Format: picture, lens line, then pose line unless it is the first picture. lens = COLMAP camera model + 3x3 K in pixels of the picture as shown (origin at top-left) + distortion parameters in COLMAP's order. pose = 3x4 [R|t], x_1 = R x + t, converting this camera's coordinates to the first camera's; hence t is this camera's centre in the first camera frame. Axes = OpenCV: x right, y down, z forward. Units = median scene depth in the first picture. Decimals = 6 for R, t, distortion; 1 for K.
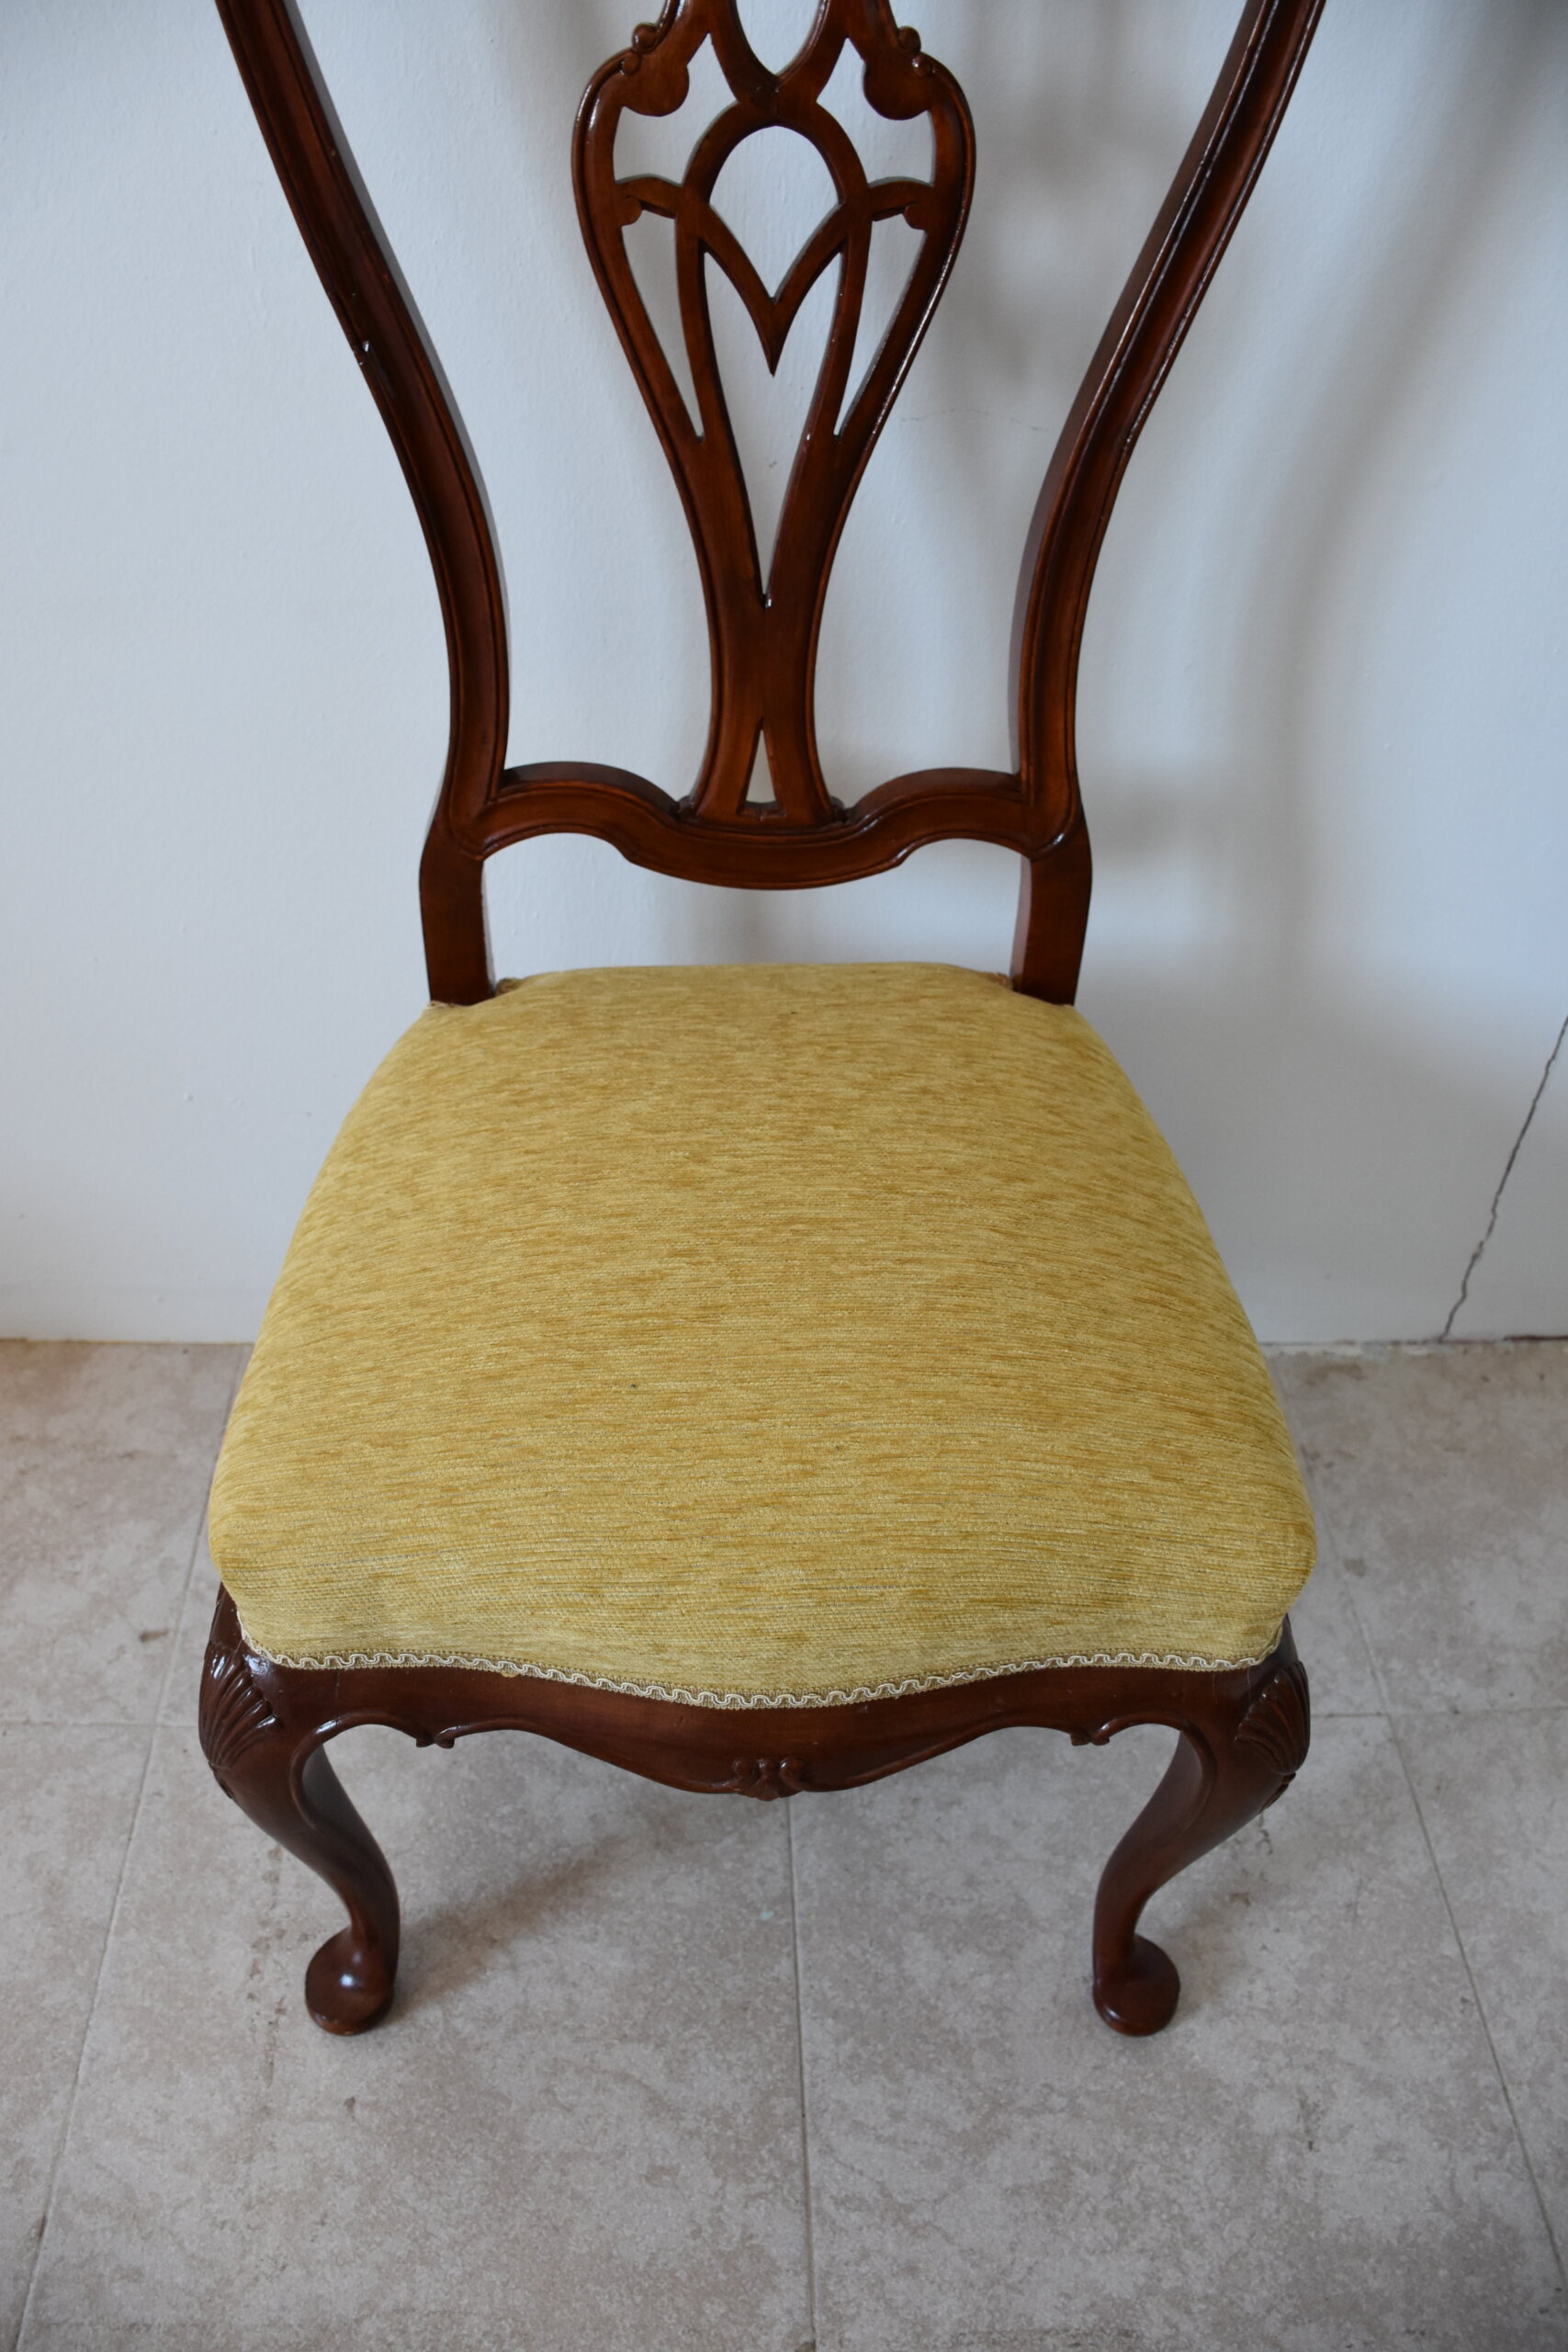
lens RADIAL K [[1834.0, 0, 776.8], [0, 1834.0, 1190.8], [0, 0, 1]] dist [-0.157661, 0.106429]
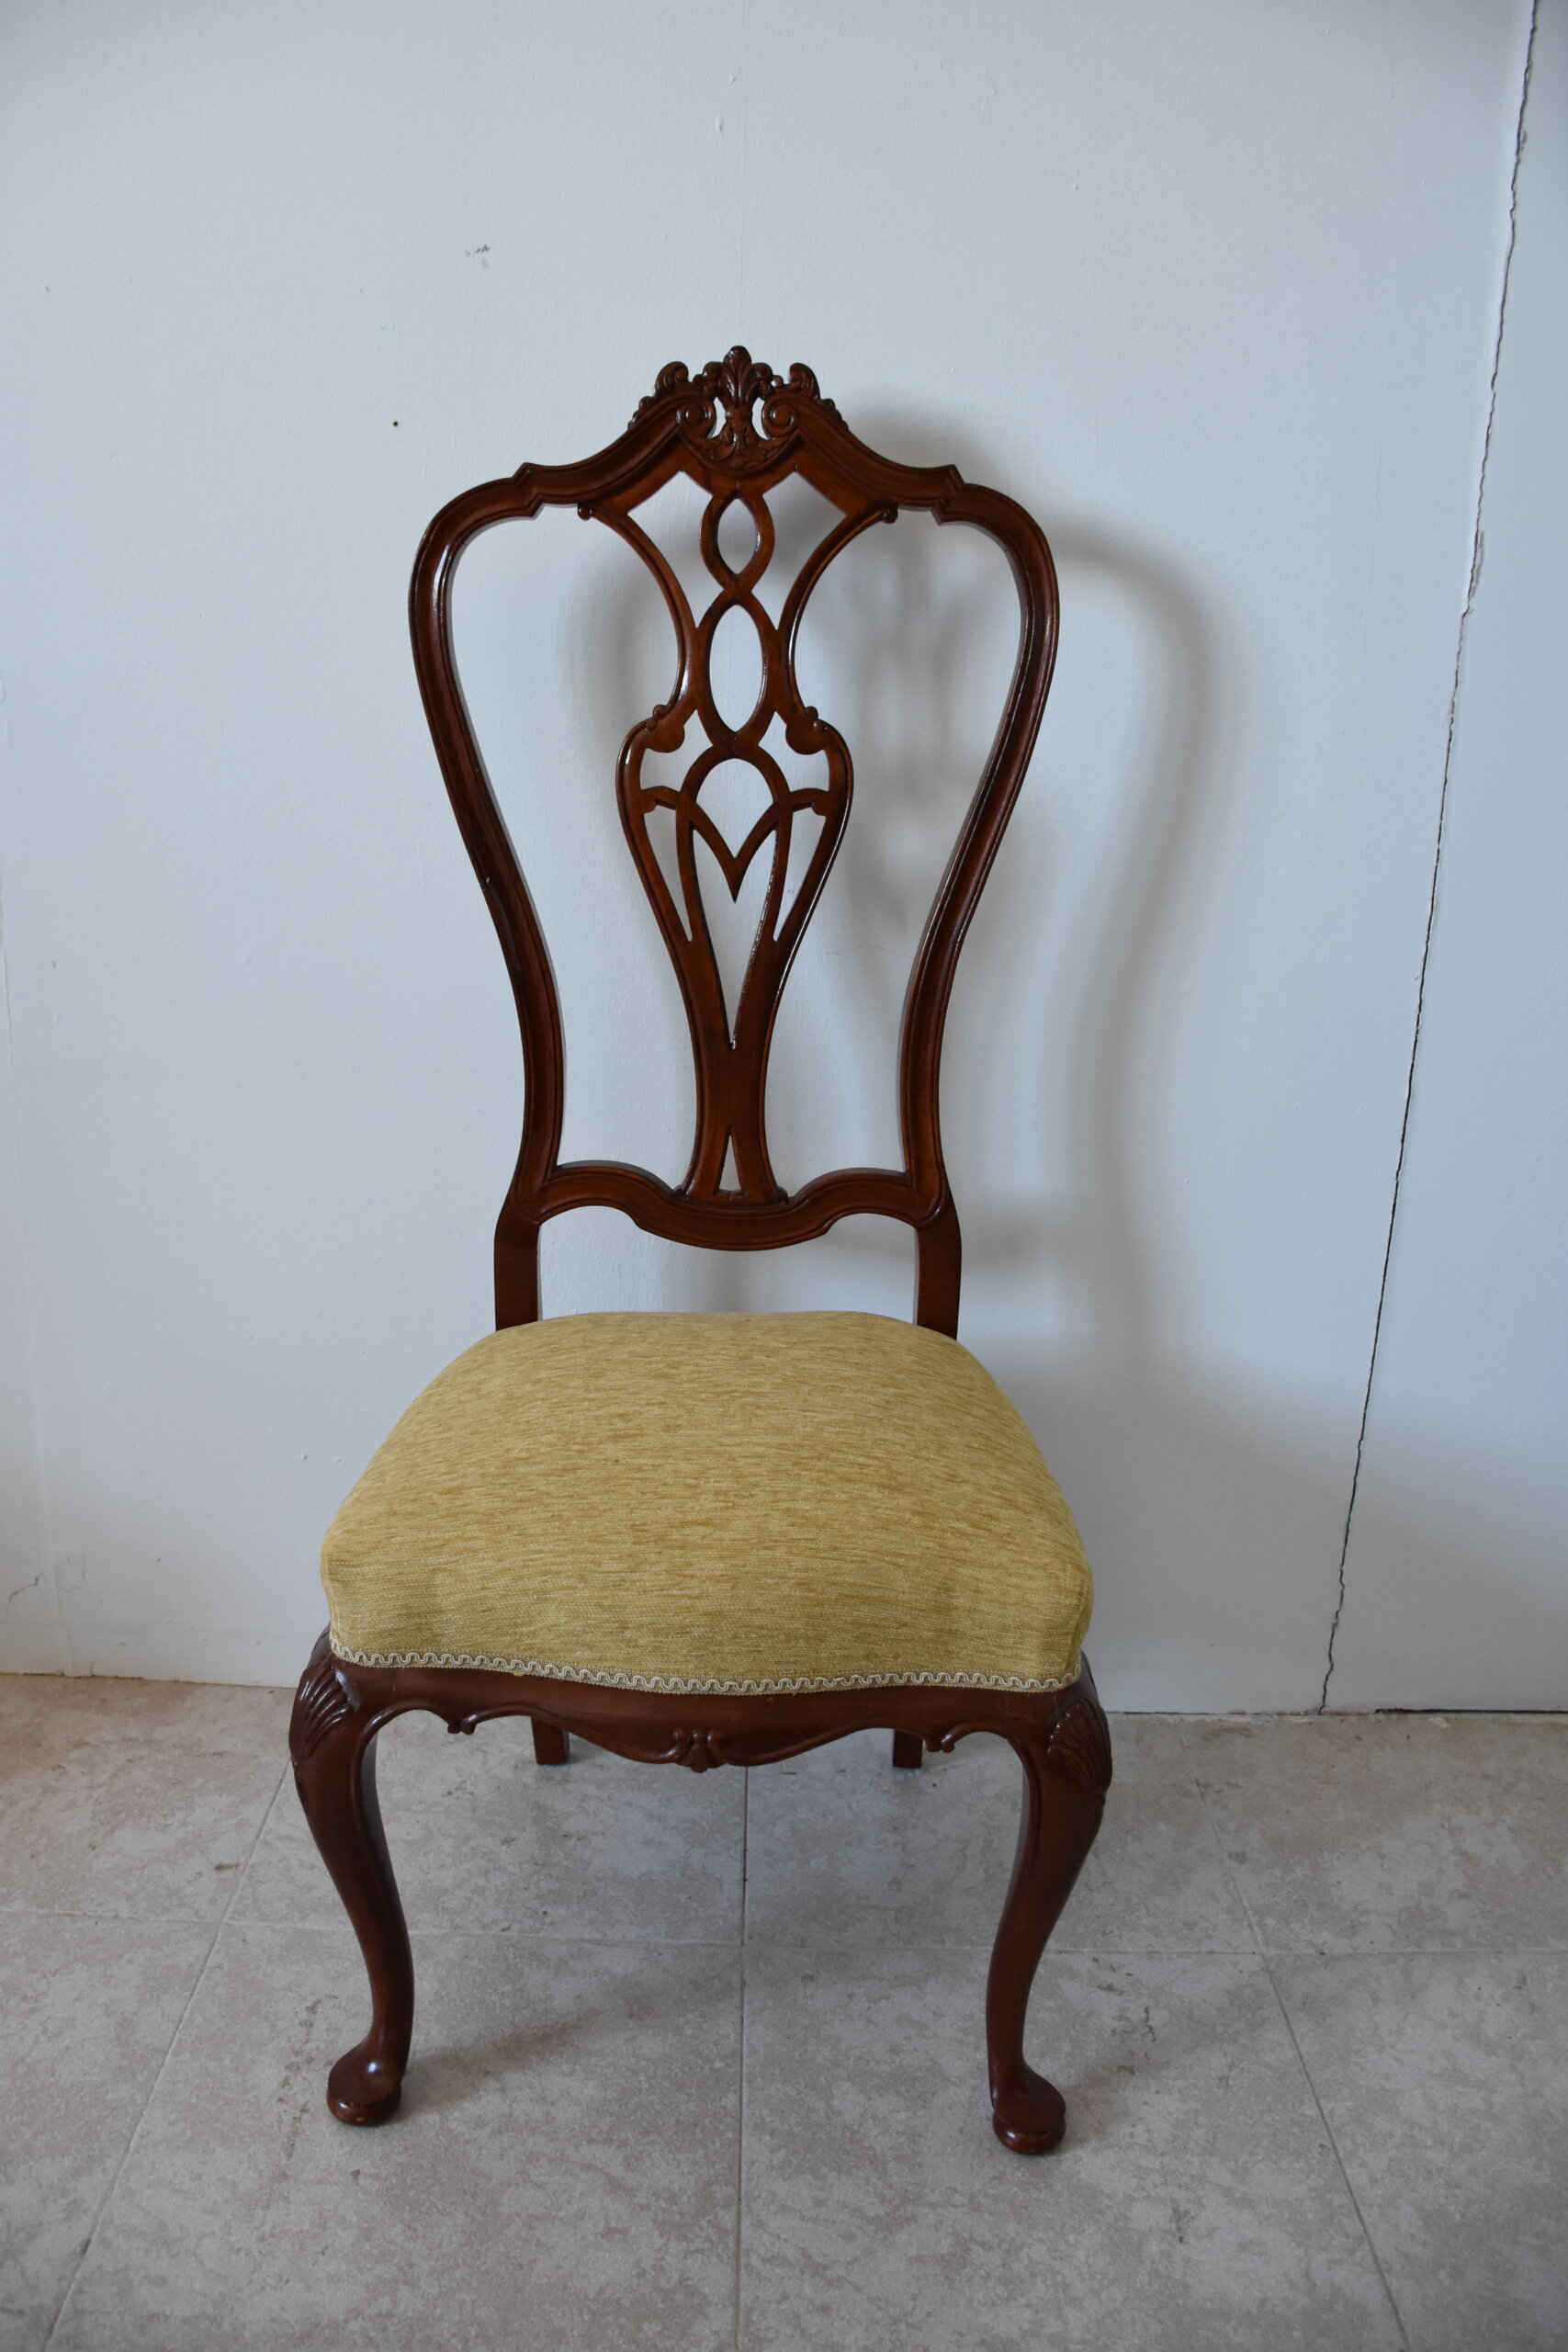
lens RADIAL K [[1834.0, 0, 788.2], [0, 1834.0, 1160.0], [0, 0, 1]] dist [-0.157661, 0.106429]
pose [[0.999595, 0.000168, -0.028466, 0.080368], [-0.012447, 0.901917, -0.431729, 0.404832], [0.025602, 0.431909, 0.901554, -0.341918]]
